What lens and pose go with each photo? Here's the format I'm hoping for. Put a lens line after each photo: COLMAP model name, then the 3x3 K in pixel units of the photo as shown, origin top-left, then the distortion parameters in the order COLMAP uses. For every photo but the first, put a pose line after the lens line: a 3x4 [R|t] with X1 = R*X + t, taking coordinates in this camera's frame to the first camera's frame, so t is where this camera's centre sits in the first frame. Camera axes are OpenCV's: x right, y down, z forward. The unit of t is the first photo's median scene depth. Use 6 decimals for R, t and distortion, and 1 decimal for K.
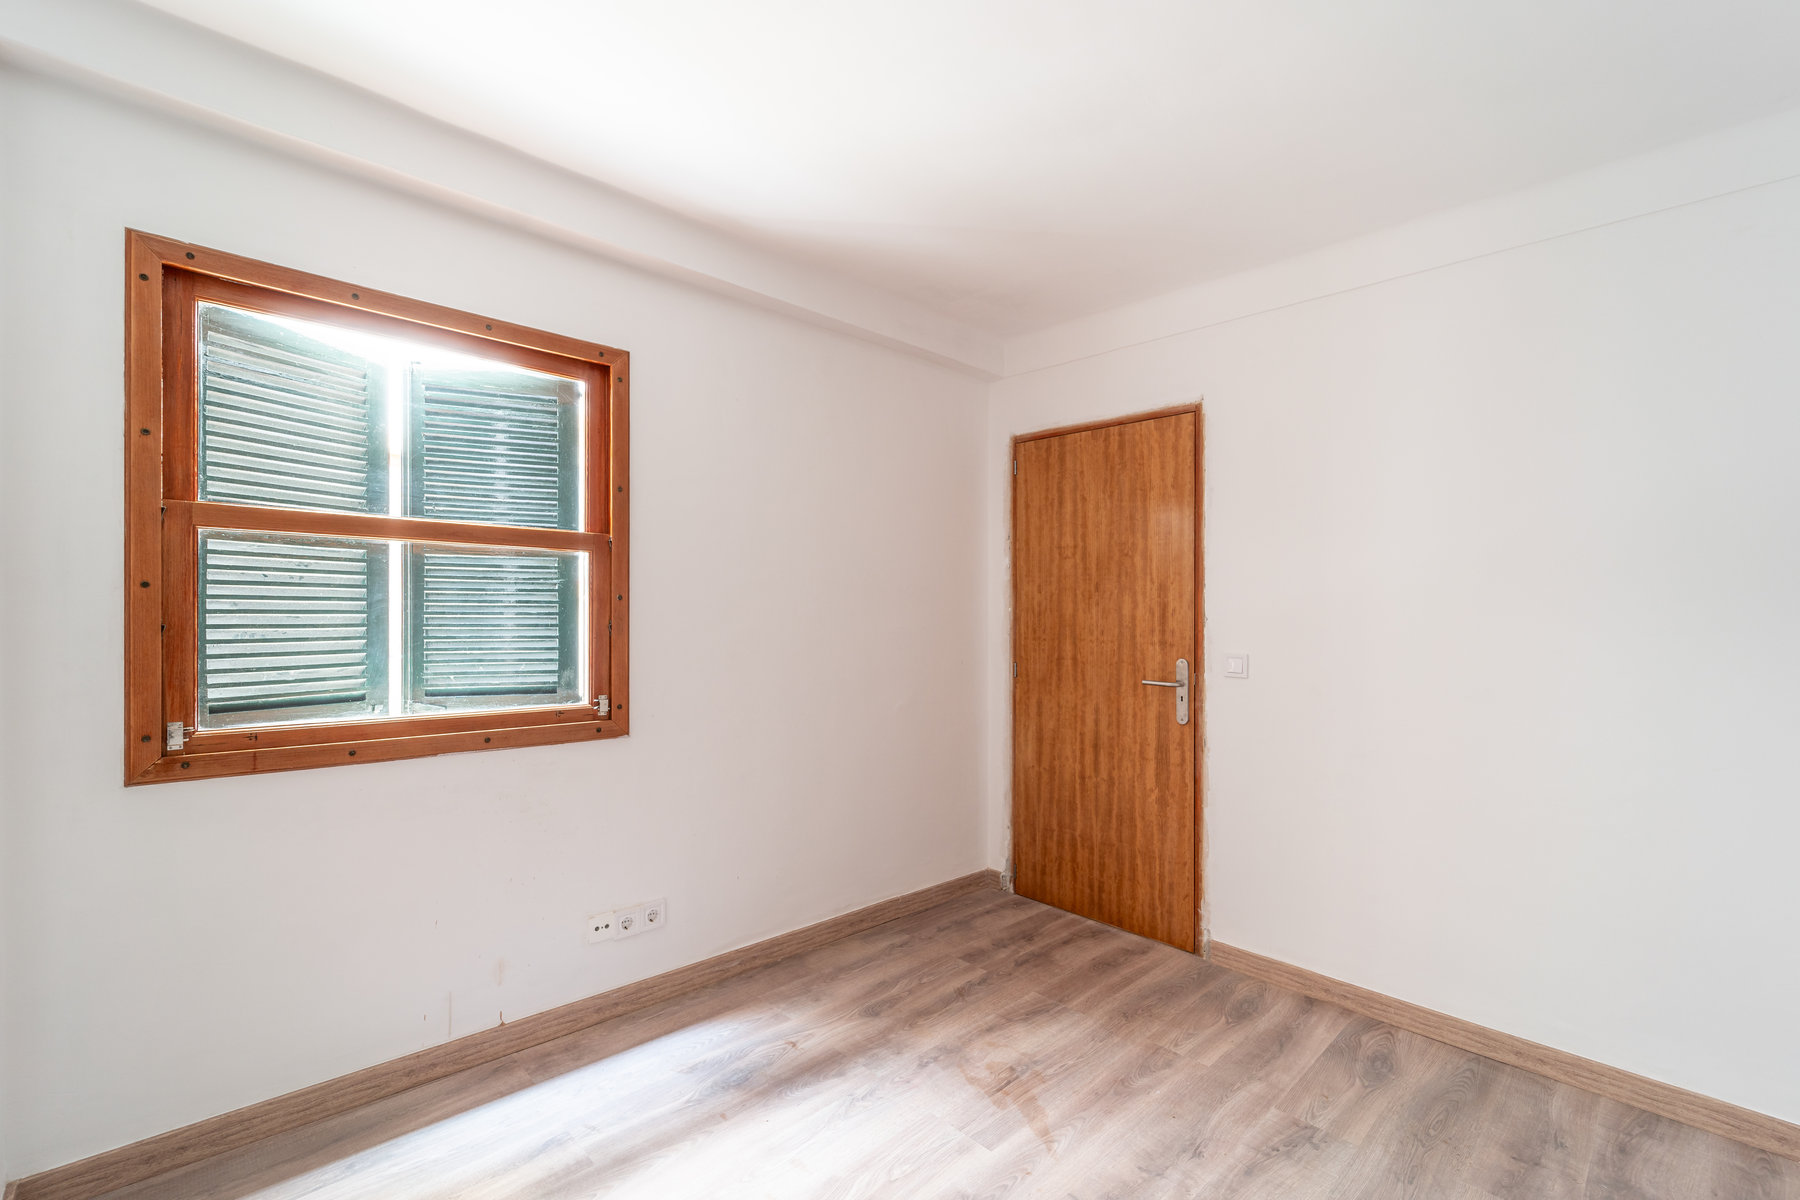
lens RADIAL K [[812.7, 0, 896.0], [0, 812.7, 607.4], [0, 0, 1]] dist [0.001582, -0.001809]
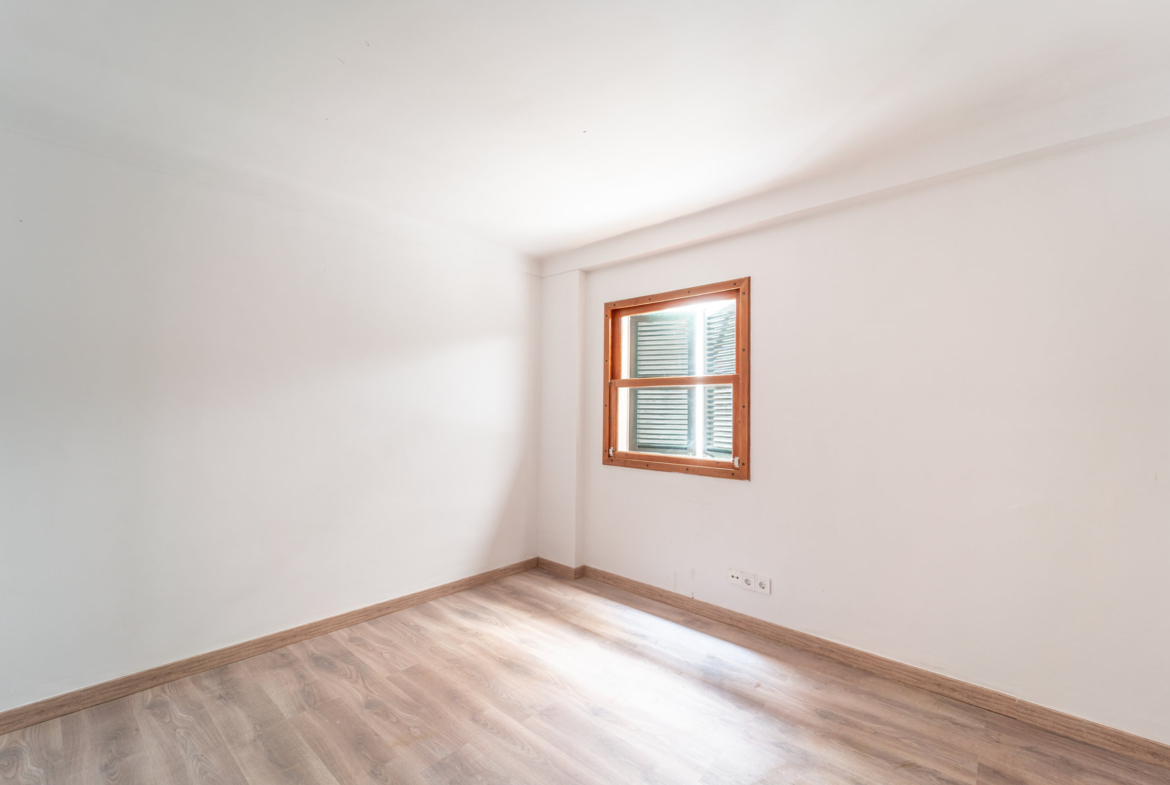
lens RADIAL K [[488.0, 0, 606.8], [0, 488.0, 397.2], [0, 0, 1]] dist [0.003003, -0.001916]
pose [[0.077322, -0.040914, -0.996166, 0.819148], [-0.007003, 0.999111, -0.041579, 0.016163], [0.996982, 0.010191, 0.076966, 0.622443]]
